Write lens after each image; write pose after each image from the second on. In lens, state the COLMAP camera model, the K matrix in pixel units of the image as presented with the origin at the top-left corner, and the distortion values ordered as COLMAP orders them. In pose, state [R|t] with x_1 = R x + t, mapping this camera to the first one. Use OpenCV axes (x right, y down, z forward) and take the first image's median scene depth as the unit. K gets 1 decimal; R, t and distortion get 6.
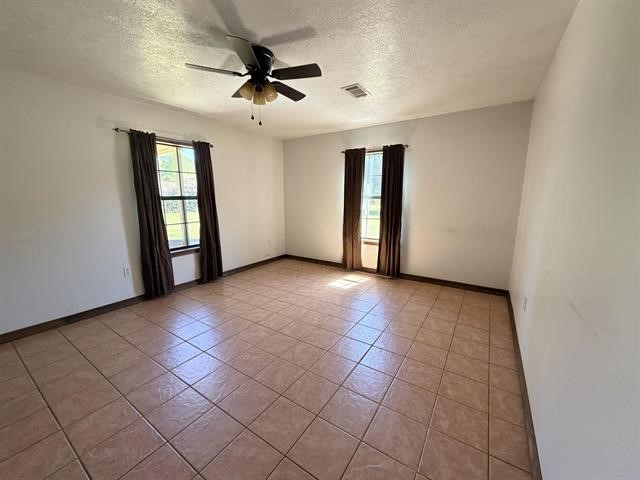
lens RADIAL K [[254.6, 0, 319.9], [0, 254.6, 242.9], [0, 0, 1]] dist [0.003725, -0.000785]
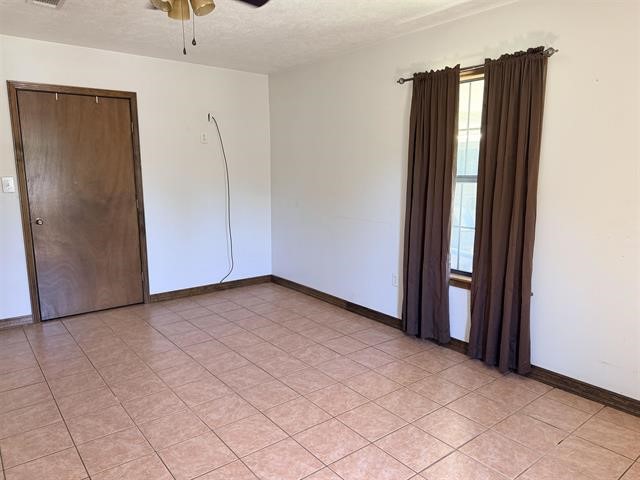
lens RADIAL K [[452.8, 0, 320.2], [0, 452.8, 239.5], [0, 0, 1]] dist [0.053163, -0.056516]
pose [[-0.303316, 0.150029, -0.941005, 0.522942], [-0.175260, 0.961897, 0.209852, -0.239761], [0.936634, 0.228572, -0.265465, 1.201022]]
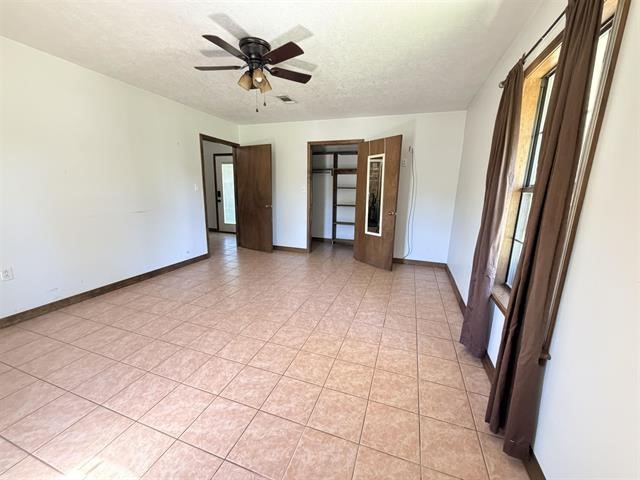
lens RADIAL K [[254.6, 0, 322.4], [0, 254.6, 238.2], [0, 0, 1]] dist [0.003725, -0.000785]
pose [[-0.967074, 0.030339, -0.252681, -0.152697], [-0.065872, 0.929194, 0.363676, -0.275586], [0.245823, 0.368346, -0.896600, 1.602948]]
